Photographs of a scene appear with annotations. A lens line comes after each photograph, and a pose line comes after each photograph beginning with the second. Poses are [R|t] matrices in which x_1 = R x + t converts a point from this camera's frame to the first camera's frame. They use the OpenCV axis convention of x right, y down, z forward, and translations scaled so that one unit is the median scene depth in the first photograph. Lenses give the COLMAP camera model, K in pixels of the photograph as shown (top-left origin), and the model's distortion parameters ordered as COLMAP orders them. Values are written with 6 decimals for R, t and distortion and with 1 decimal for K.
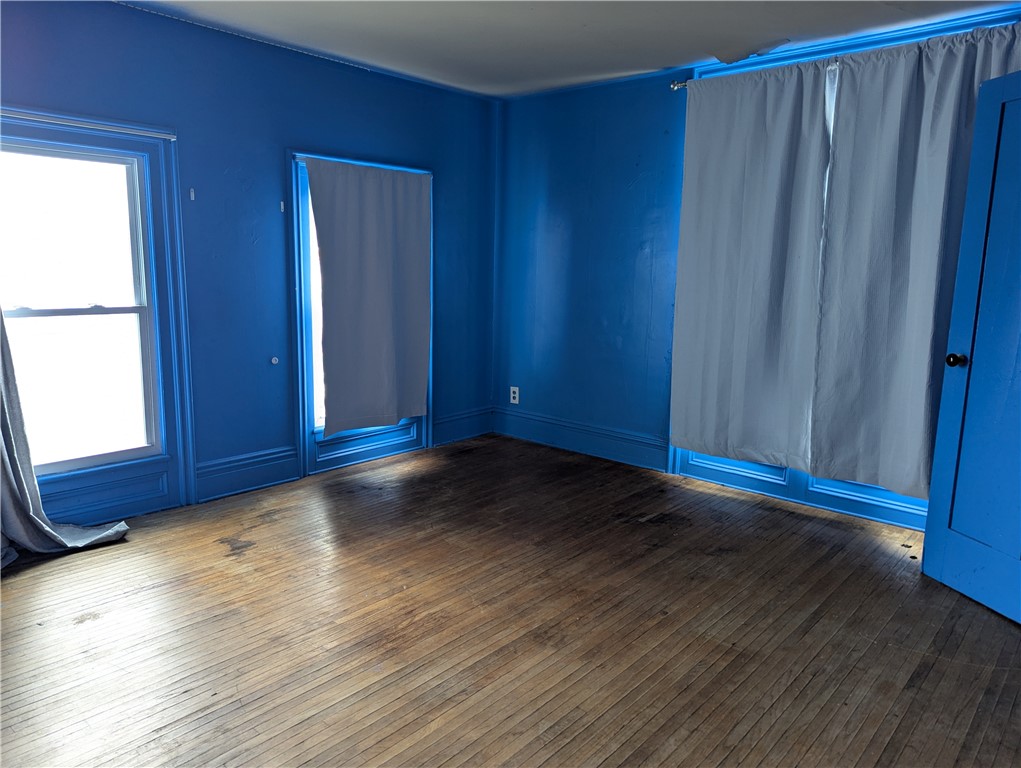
lens RADIAL K [[736.9, 0, 521.3], [0, 736.9, 381.6], [0, 0, 1]] dist [0.100103, -0.095277]
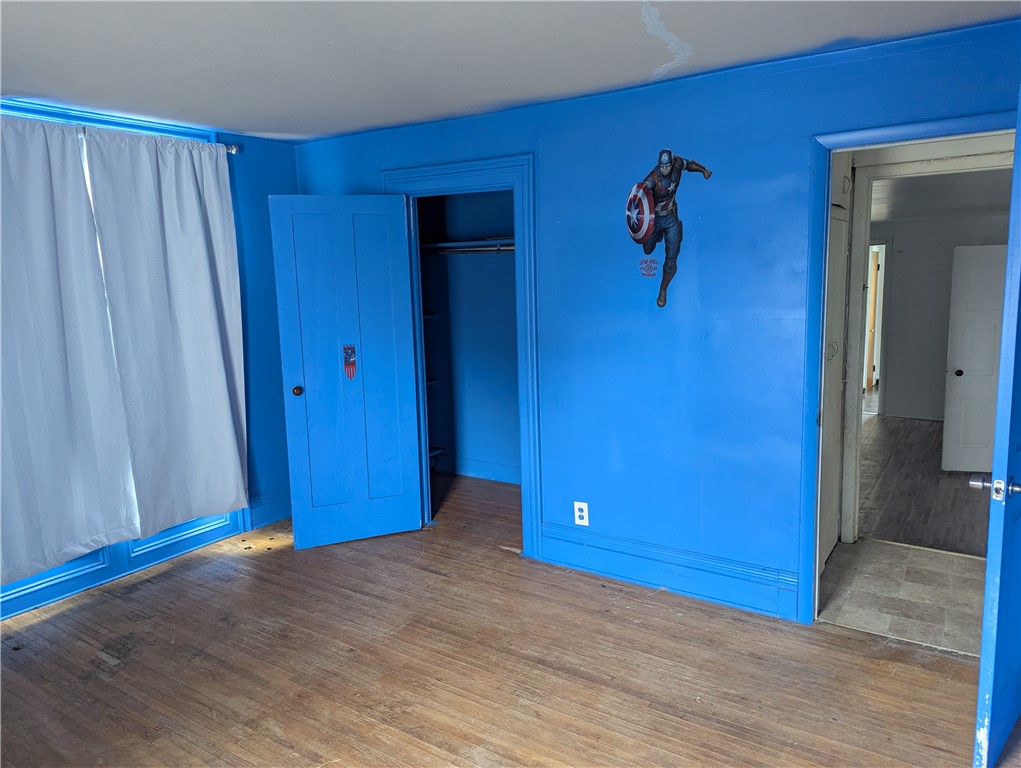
lens RADIAL K [[736.9, 0, 521.3], [0, 736.9, 381.6], [0, 0, 1]] dist [0.100103, -0.095277]
pose [[-0.159108, -0.170107, 0.972496, -0.718129], [0.174681, 0.964652, 0.197314, -0.212675], [-0.971685, 0.201270, -0.123769, 0.658277]]
